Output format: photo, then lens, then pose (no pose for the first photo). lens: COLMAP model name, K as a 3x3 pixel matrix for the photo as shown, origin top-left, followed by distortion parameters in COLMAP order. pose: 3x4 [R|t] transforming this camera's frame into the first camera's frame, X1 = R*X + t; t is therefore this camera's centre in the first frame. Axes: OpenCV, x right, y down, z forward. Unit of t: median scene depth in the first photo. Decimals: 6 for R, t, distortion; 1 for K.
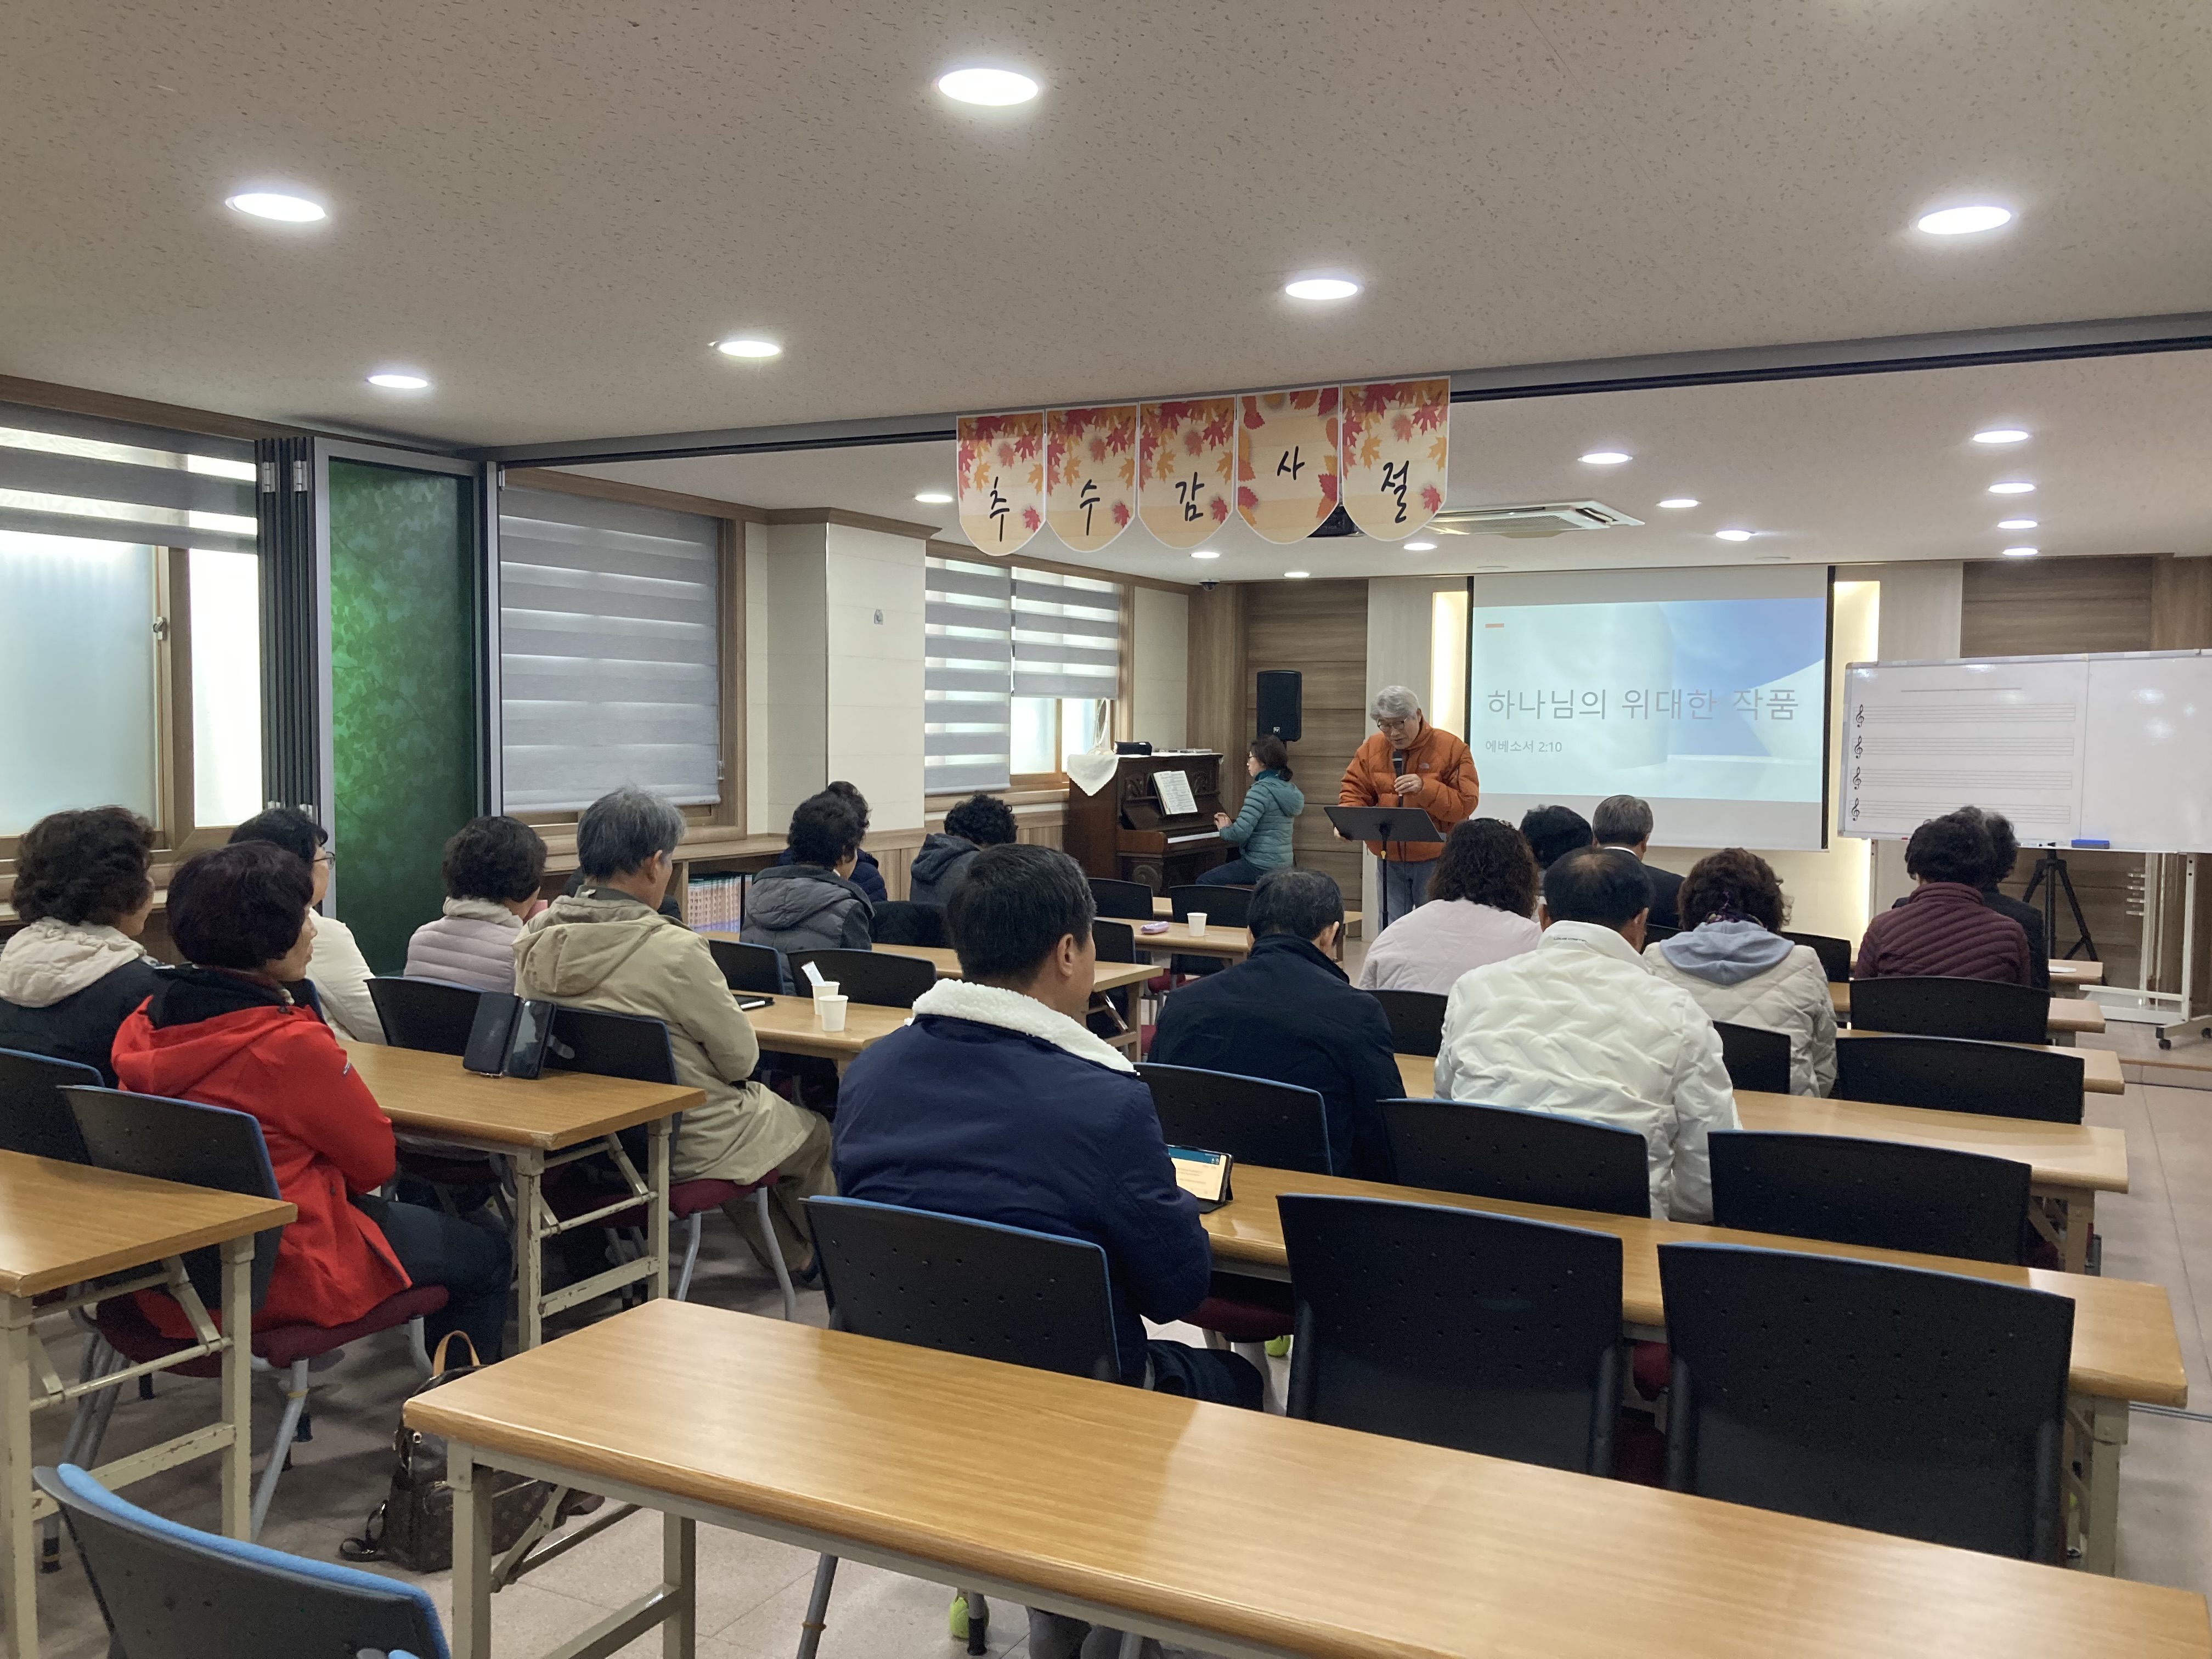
lens RADIAL K [[1762.5, 0, 1095.7], [0, 1762.5, 826.9], [0, 0, 1]] dist [-0.044027, -0.015142]
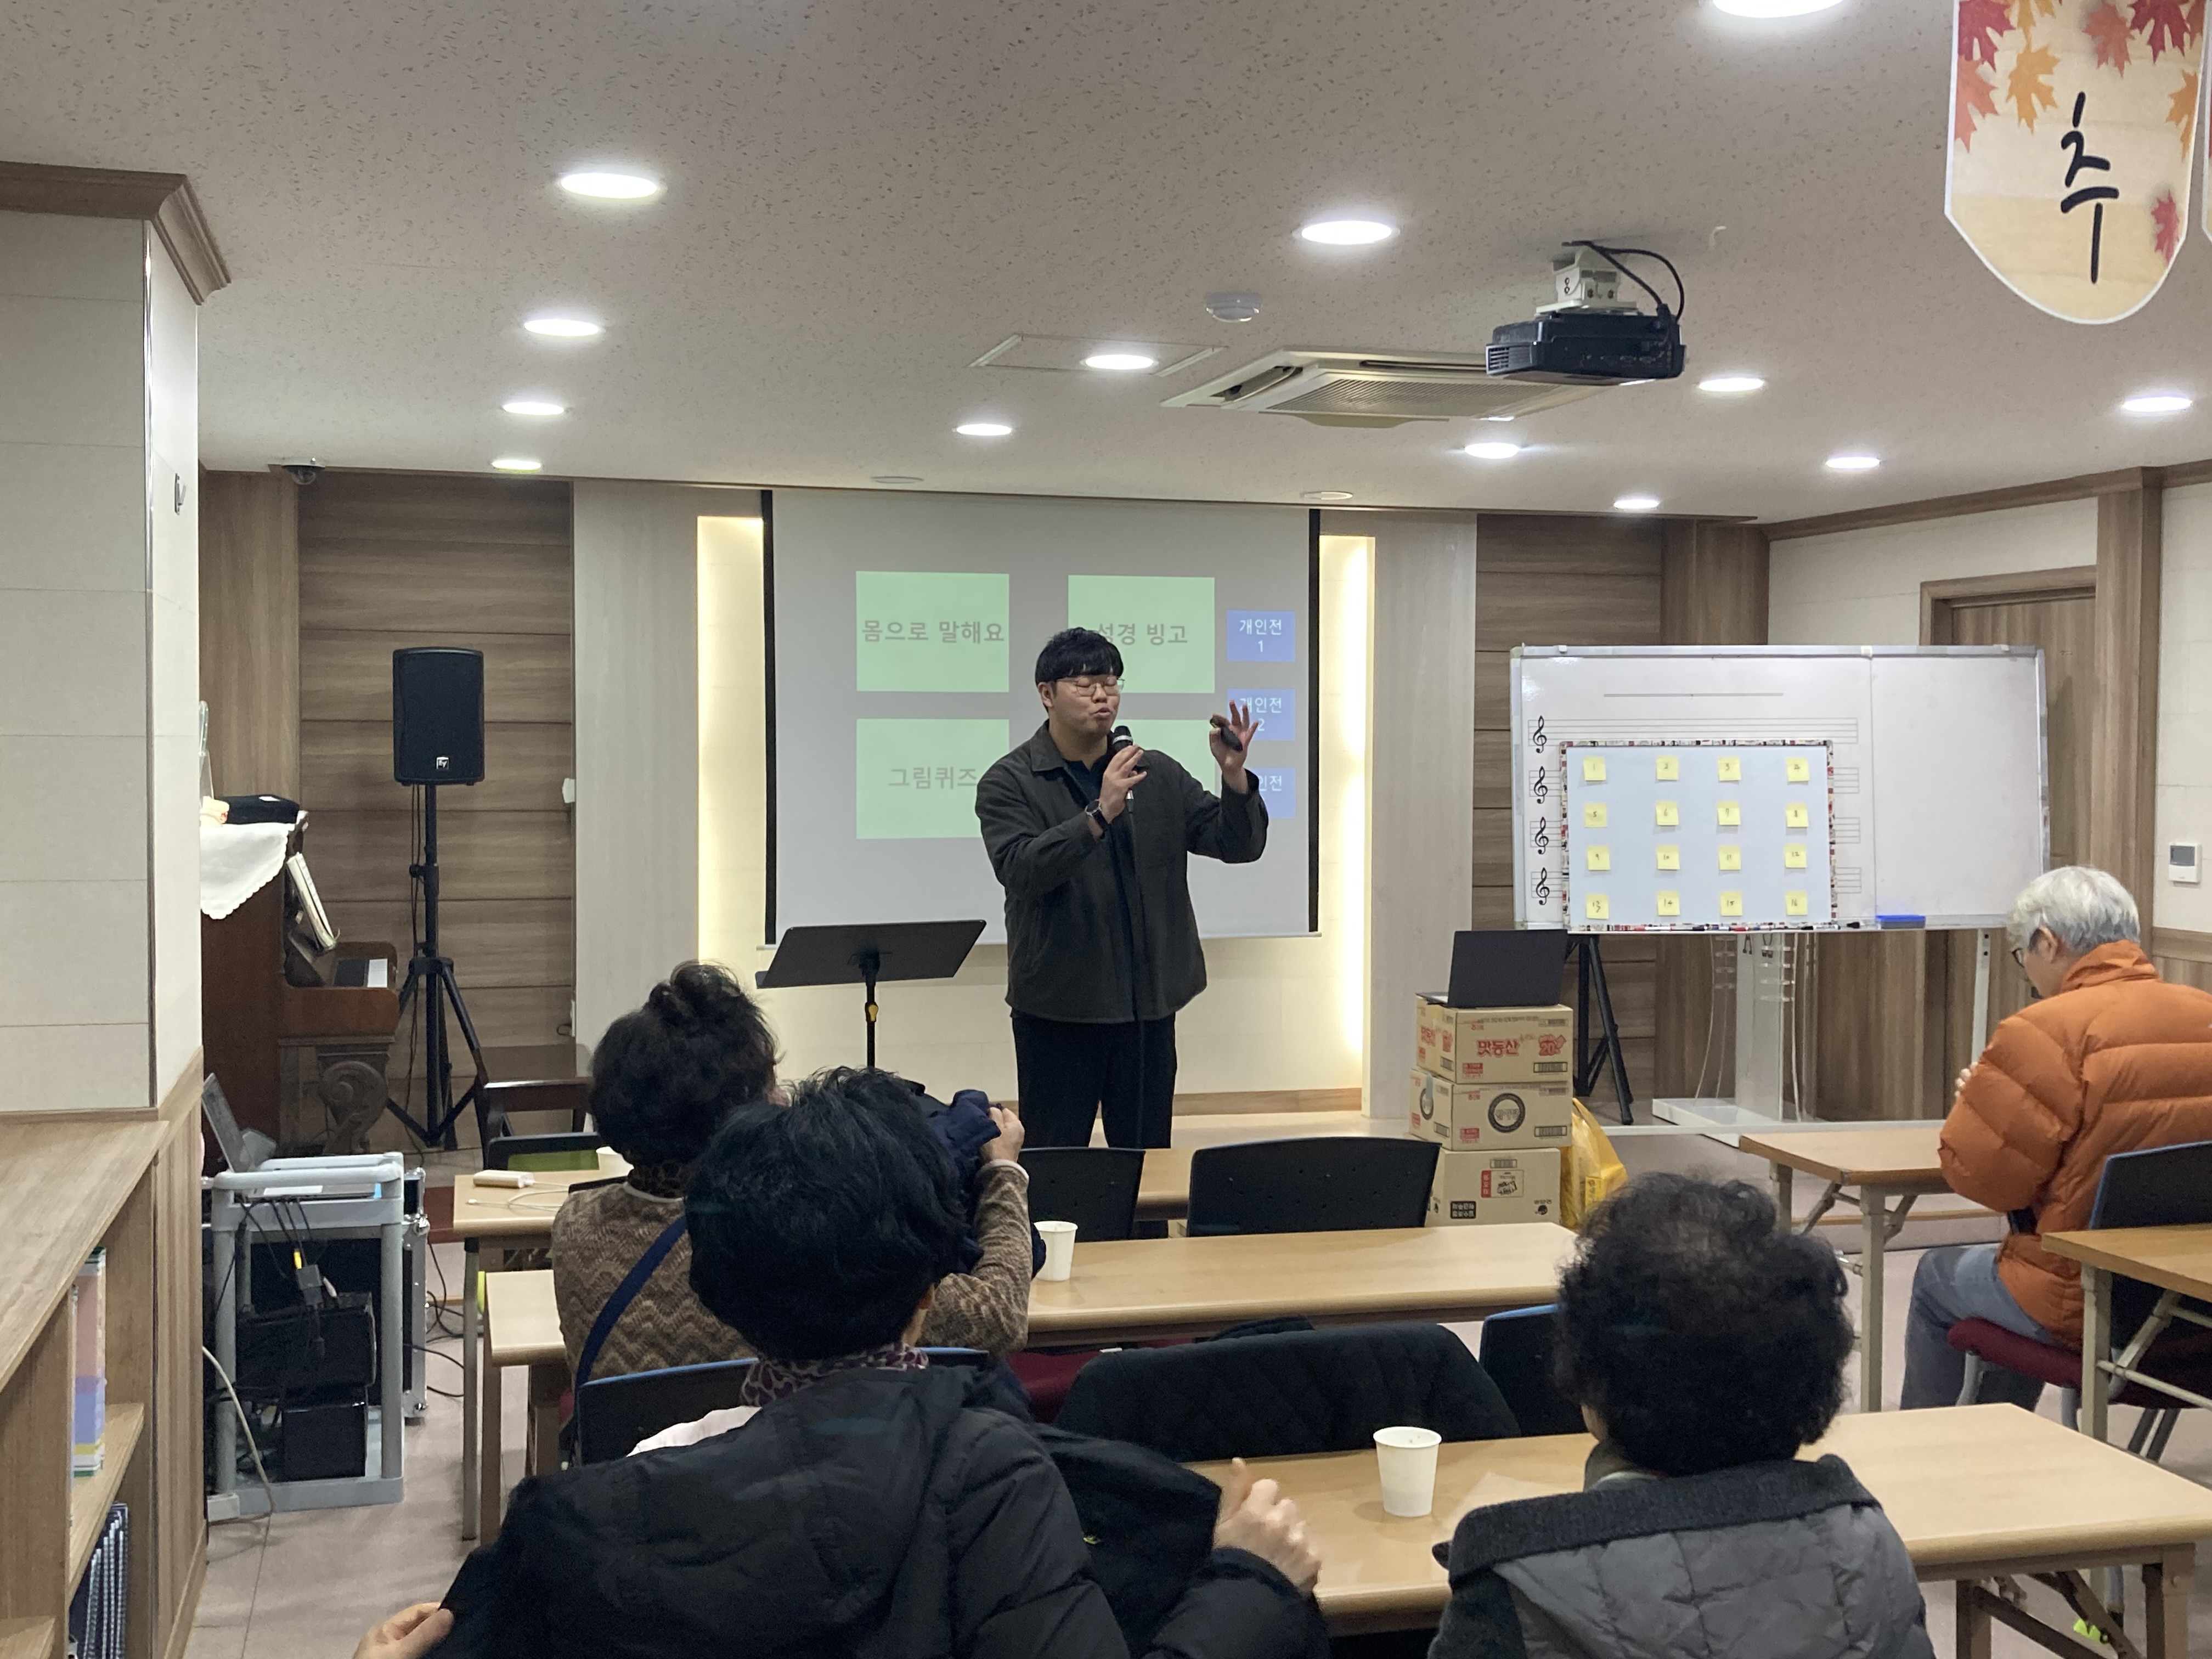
lens RADIAL K [[2359.2, 0, 1127.8], [0, 2359.2, 841.8], [0, 0, 1]] dist [0.081164, 0.000000]
pose [[0.712631, -0.034759, 0.700678, -0.264305], [0.041907, 0.999097, 0.006941, -0.031056], [-0.700287, 0.024417, 0.713444, 0.397355]]
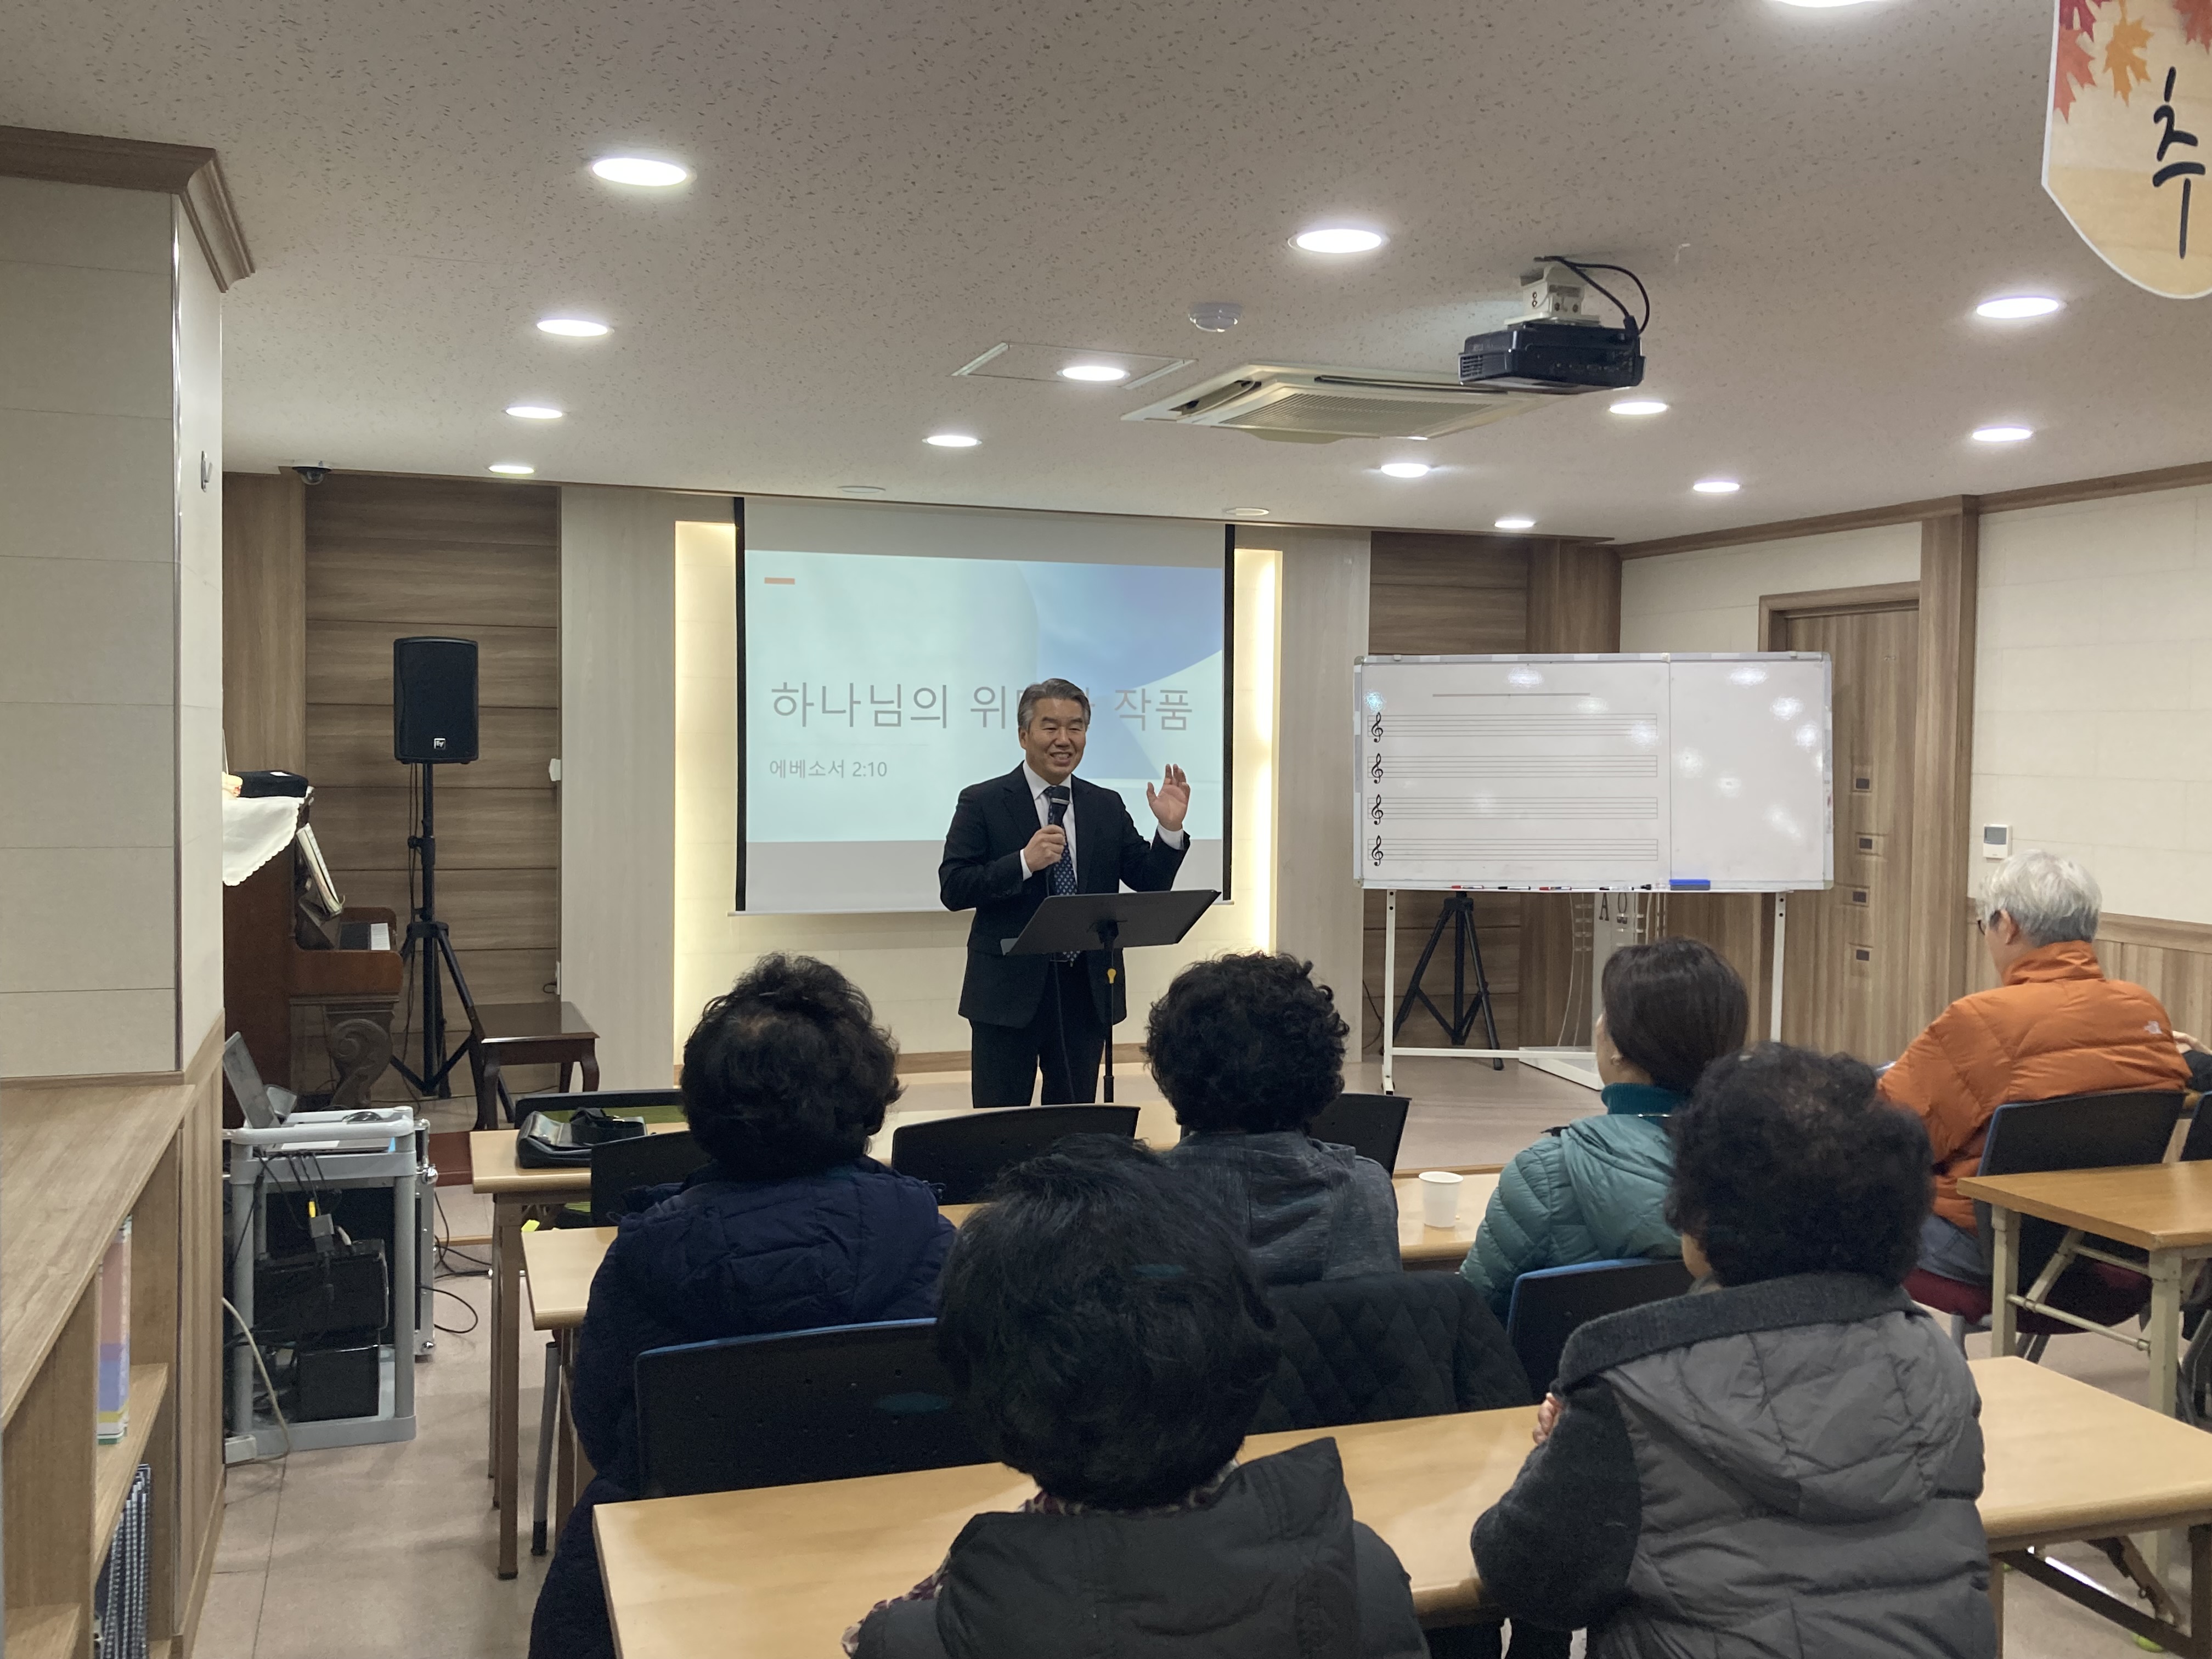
lens RADIAL K [[2007.6, 0, 1146.0], [0, 2007.6, 825.7], [0, 0, 1]] dist [0.055801, 0.000000]
pose [[0.665486, -0.032386, 0.745708, -0.249528], [0.036338, 0.999279, 0.010971, -0.030281], [-0.745525, 0.019796, 0.666183, 0.441215]]
